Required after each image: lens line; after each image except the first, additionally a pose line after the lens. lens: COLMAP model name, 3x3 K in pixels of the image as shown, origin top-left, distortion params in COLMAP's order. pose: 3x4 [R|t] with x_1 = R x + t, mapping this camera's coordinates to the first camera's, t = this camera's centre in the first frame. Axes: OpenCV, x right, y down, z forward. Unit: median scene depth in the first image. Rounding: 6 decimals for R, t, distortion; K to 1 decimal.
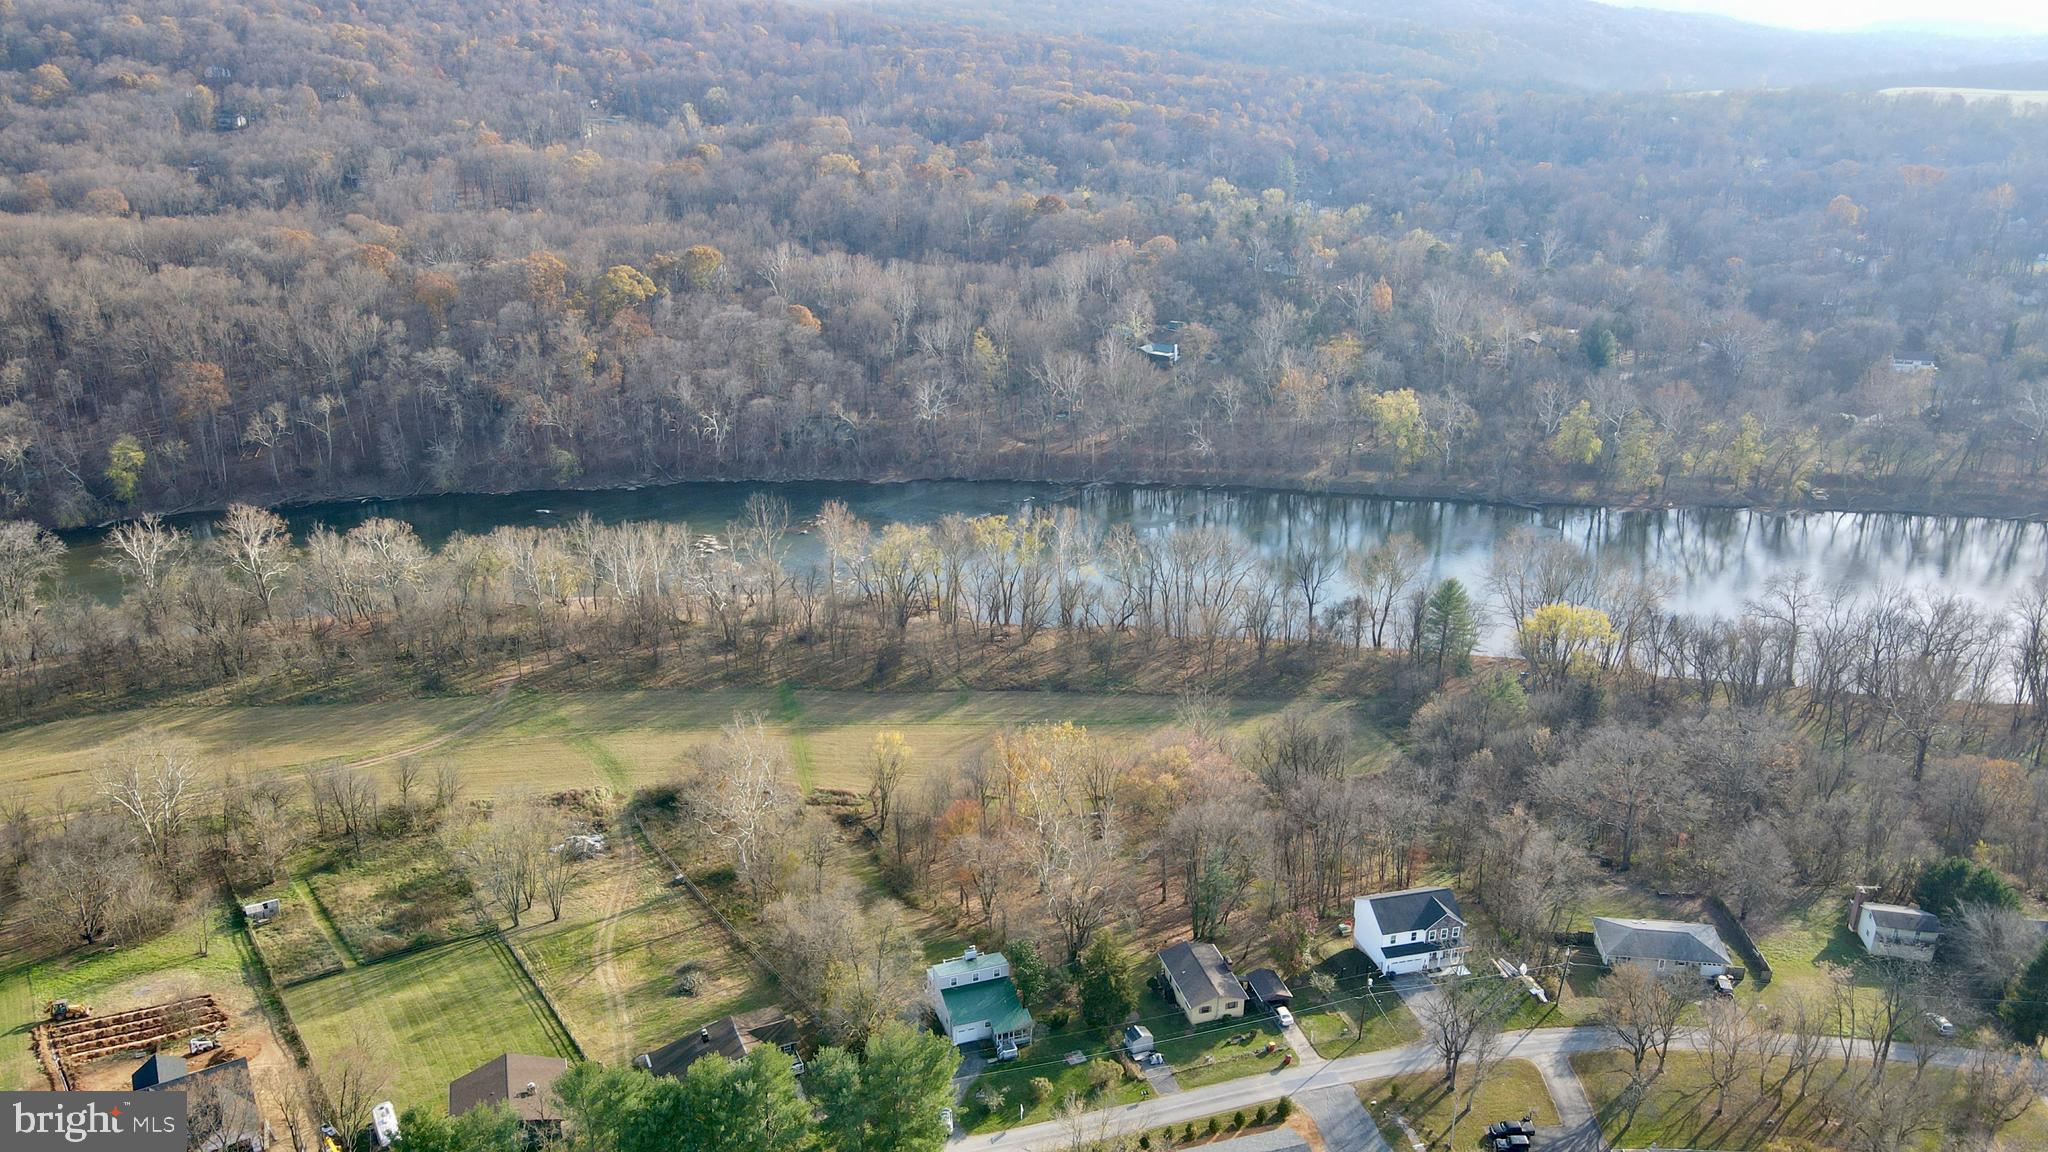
lens RADIAL K [[1525.3, 0, 1024.2], [0, 1525.3, 582.5], [0, 0, 1]] dist [-0.009624, 0.039835]
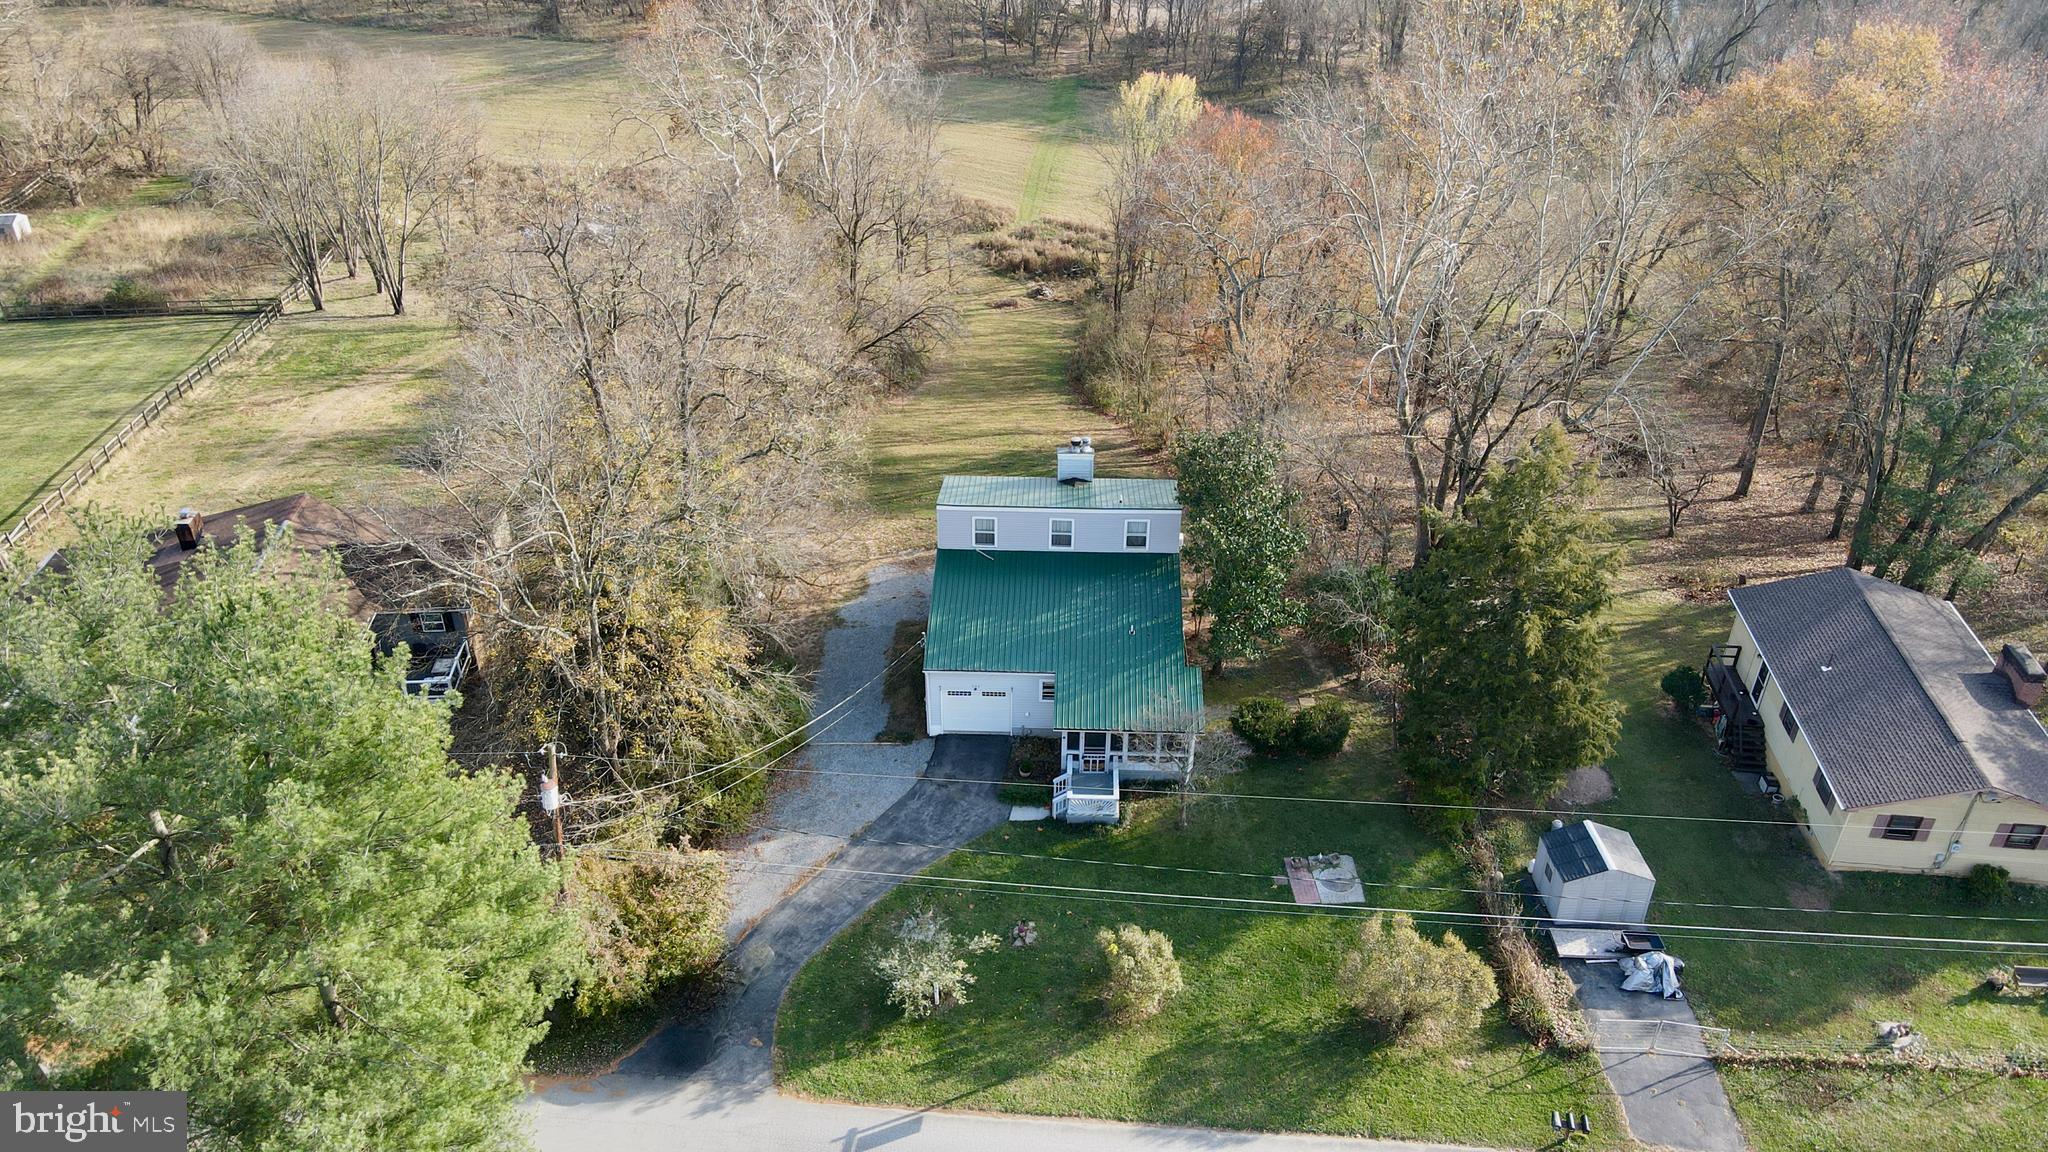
lens RADIAL K [[1525.3, 0, 1024.2], [0, 1525.3, 582.5], [0, 0, 1]] dist [-0.009624, 0.039835]
pose [[0.936441, 0.196710, -0.290489, 0.029573], [-0.132334, 0.964908, 0.226802, 0.121083], [0.324910, -0.173945, 0.929611, 0.432295]]
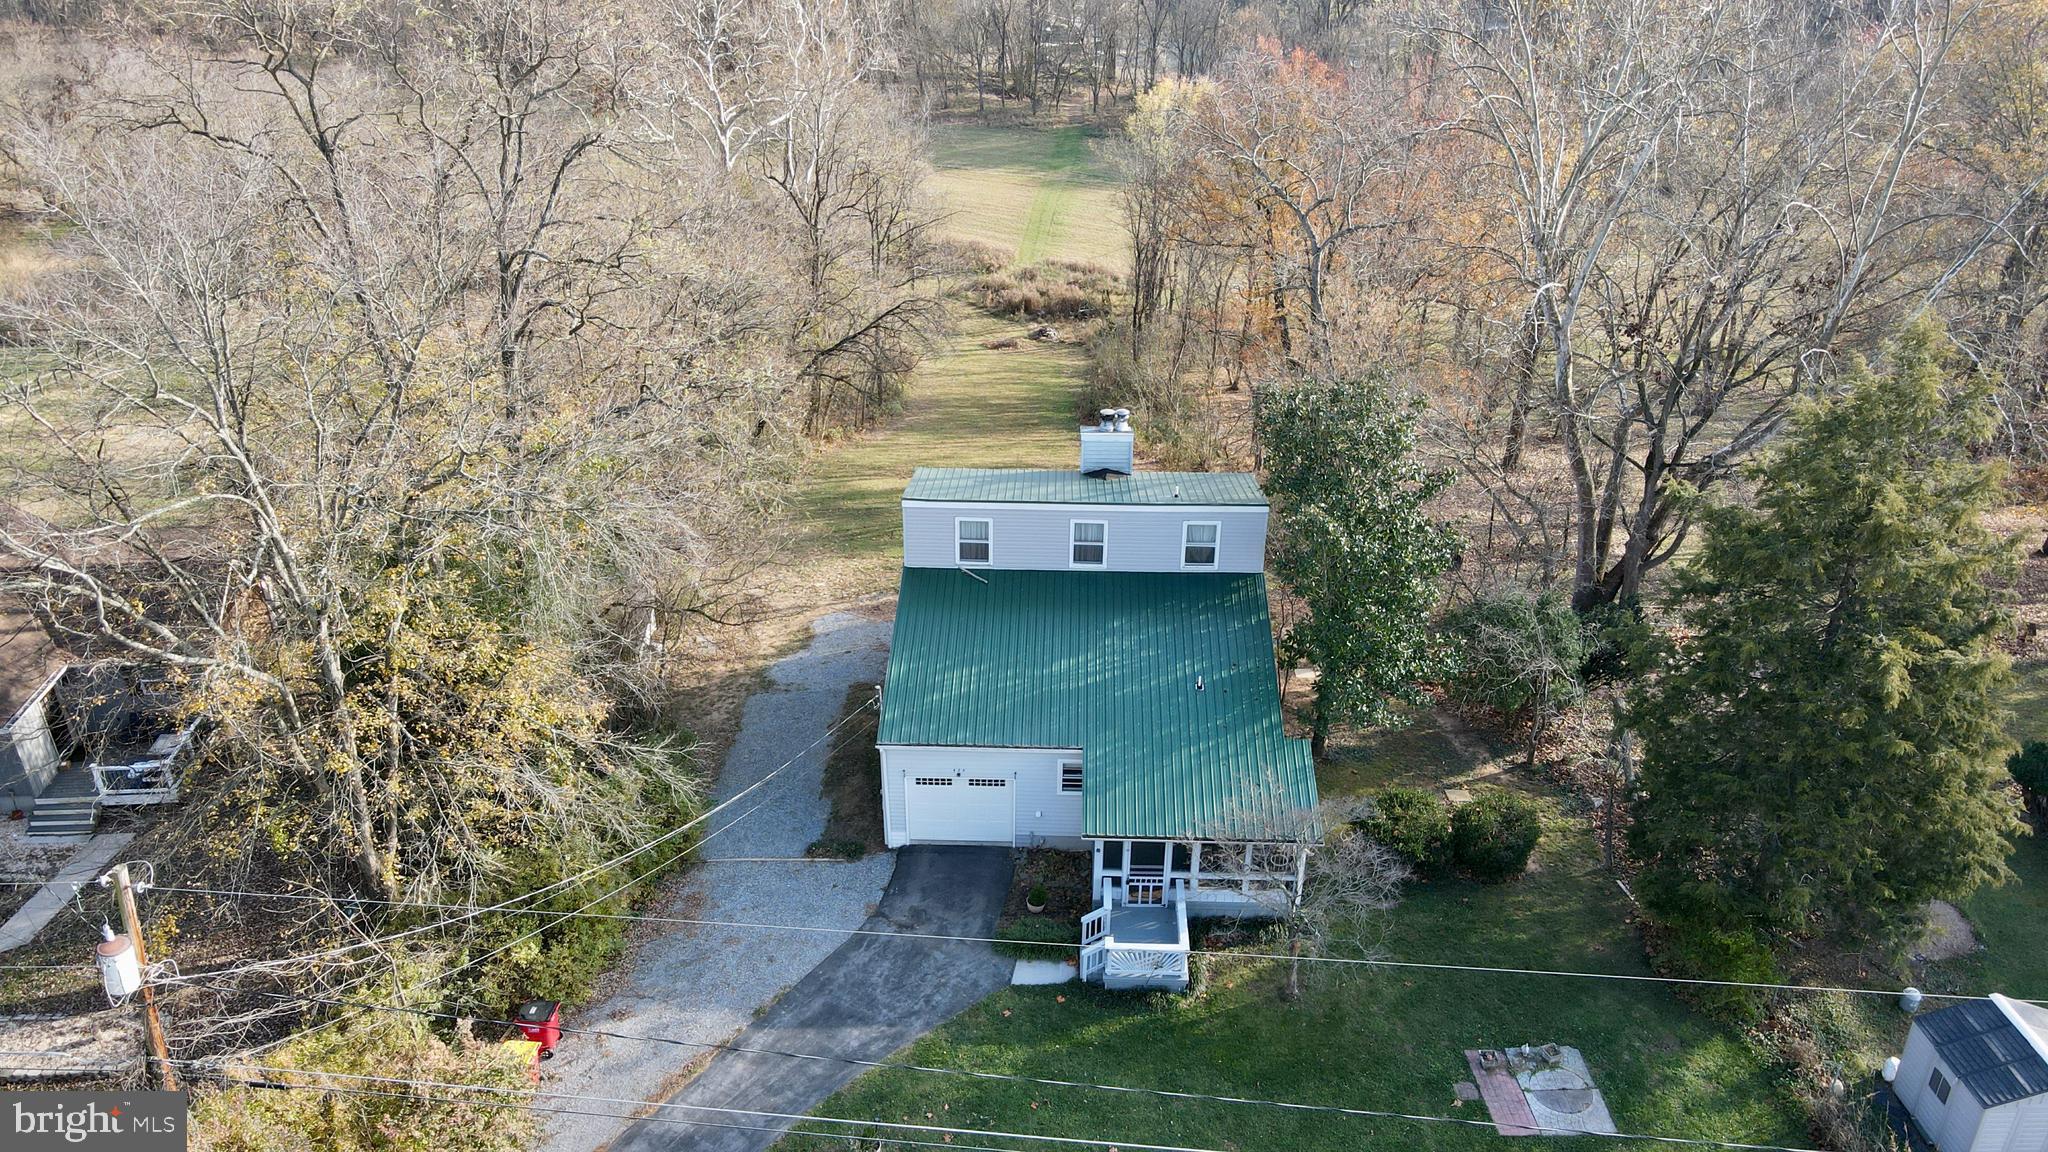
lens RADIAL K [[1525.3, 0, 1024.2], [0, 1525.3, 582.5], [0, 0, 1]] dist [-0.009624, 0.039835]
pose [[0.937077, 0.174727, -0.302254, 0.012703], [-0.132829, 0.979074, 0.154175, 0.140660], [0.322867, -0.104326, 0.940677, 0.485967]]
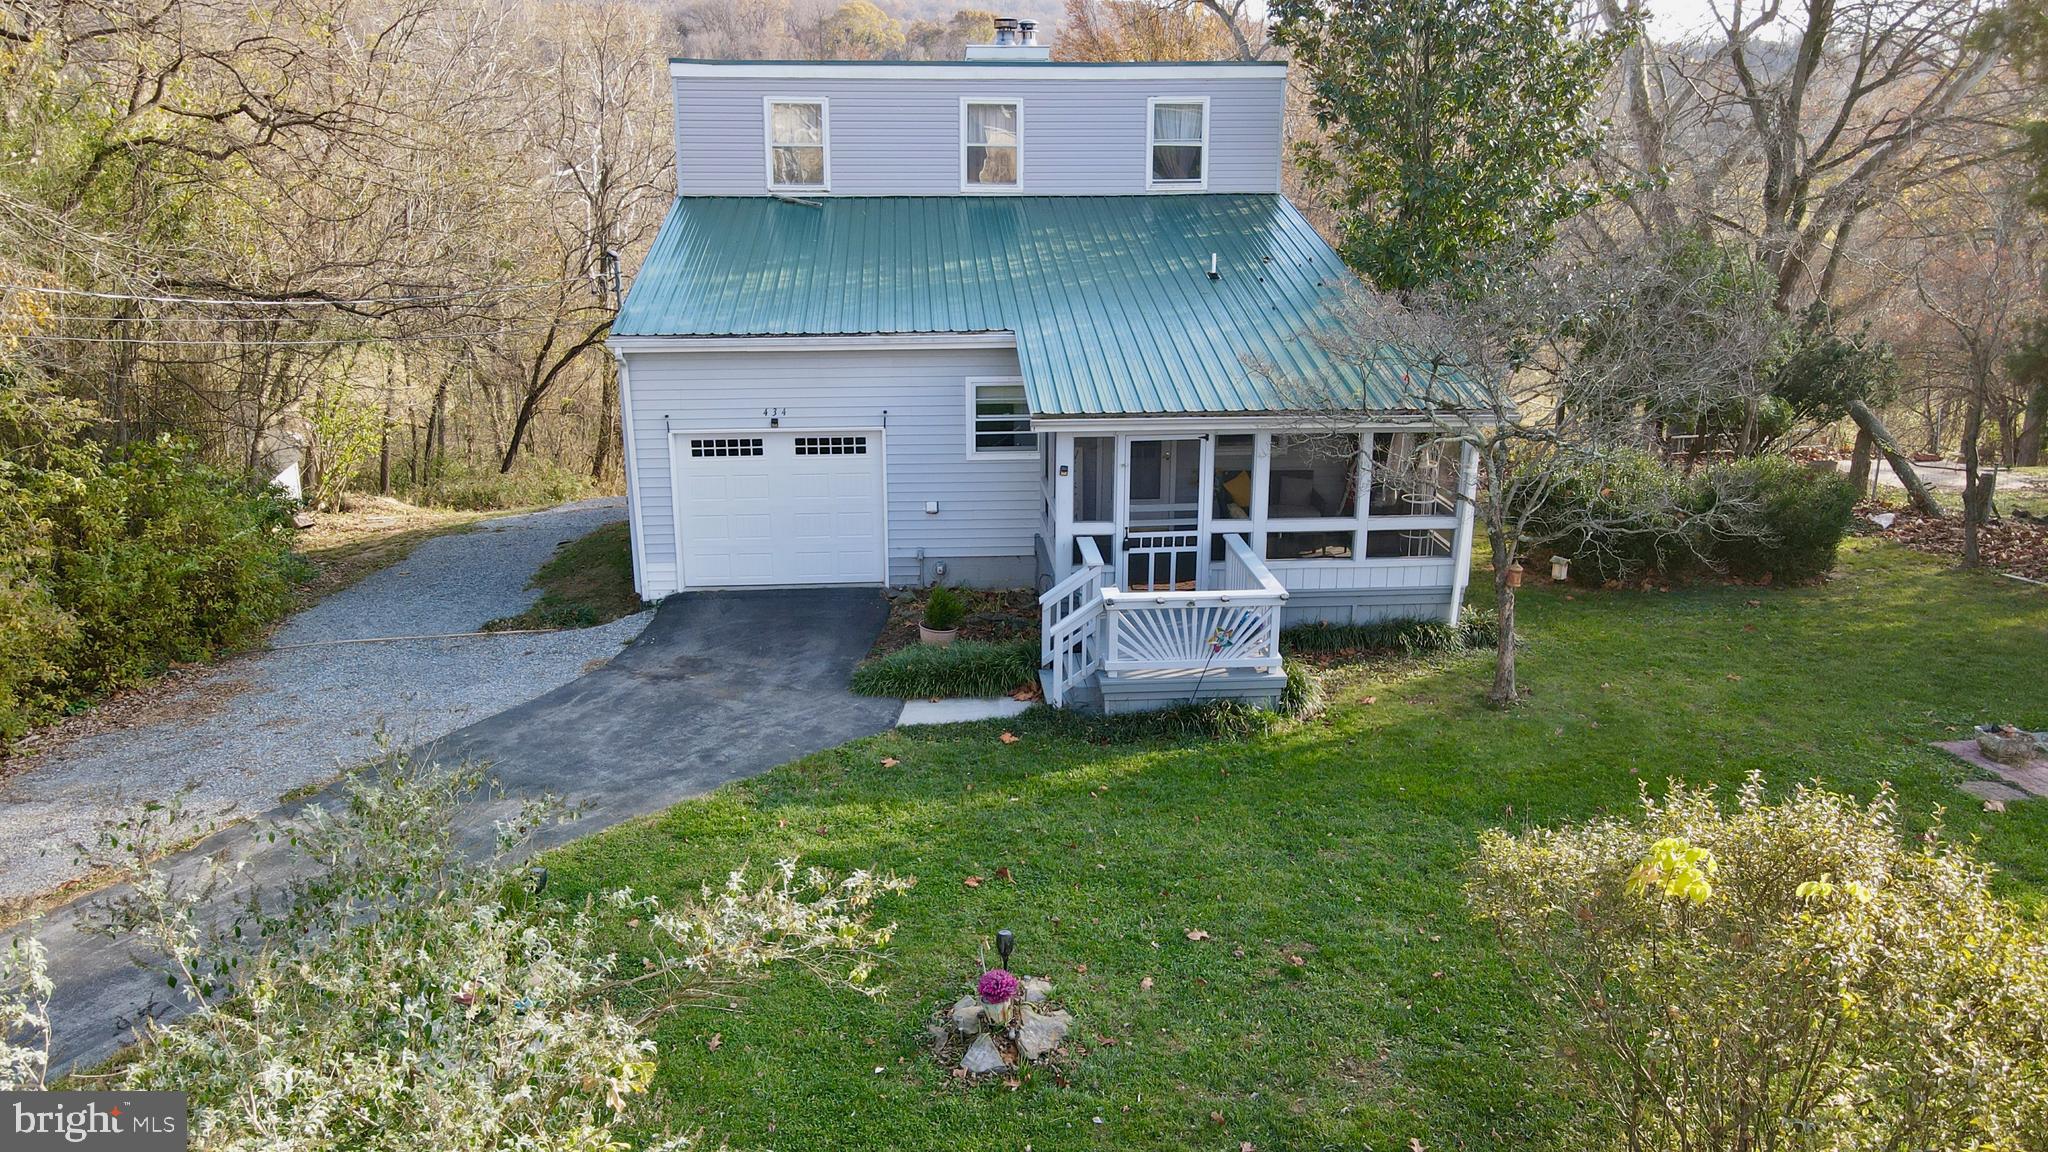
lens RADIAL K [[1525.3, 0, 1024.2], [0, 1525.3, 582.5], [0, 0, 1]] dist [-0.009624, 0.039835]
pose [[0.970086, 0.071710, -0.231929, 0.000101], [-0.089763, 0.993623, -0.068236, 0.180572], [0.225557, 0.087013, 0.970336, 0.533764]]
